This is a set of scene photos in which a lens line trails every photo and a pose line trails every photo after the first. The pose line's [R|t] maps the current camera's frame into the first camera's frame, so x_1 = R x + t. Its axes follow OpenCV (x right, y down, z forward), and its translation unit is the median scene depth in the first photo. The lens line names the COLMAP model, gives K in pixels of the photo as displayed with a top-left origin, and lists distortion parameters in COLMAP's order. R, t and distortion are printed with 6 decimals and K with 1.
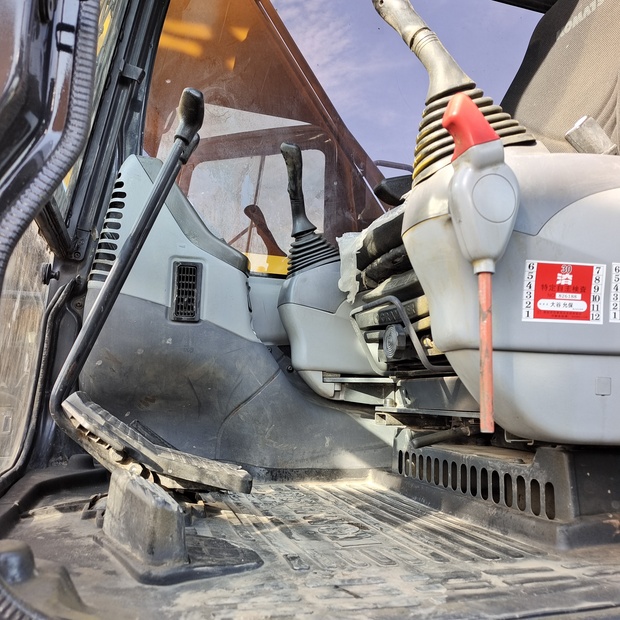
lens RADIAL K [[569.9, 0, 315.3], [0, 569.9, 311.1], [0, 0, 1]] dist [0.027562, 0.000000]
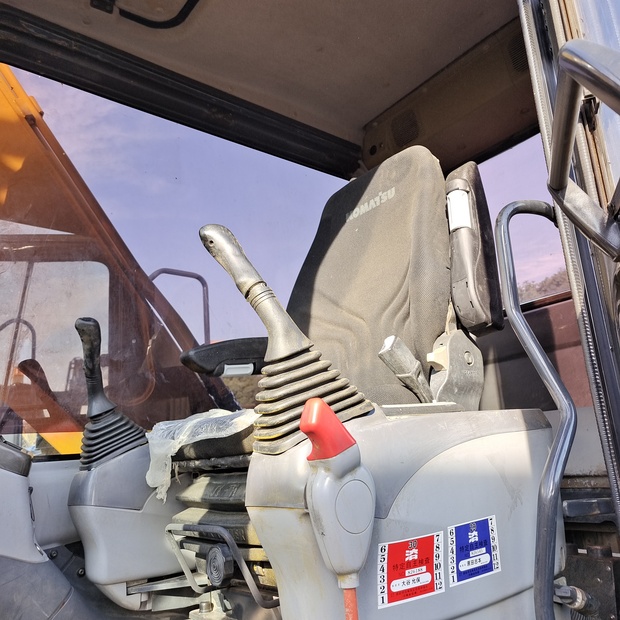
lens RADIAL K [[569.9, 0, 315.8], [0, 569.9, 306.1], [0, 0, 1]] dist [0.027562, 0.000000]
pose [[0.923374, 0.001092, 0.383901, -0.109684], [0.044654, 0.992903, -0.110228, -0.382810], [-0.381297, 0.118925, 0.916771, 0.081699]]
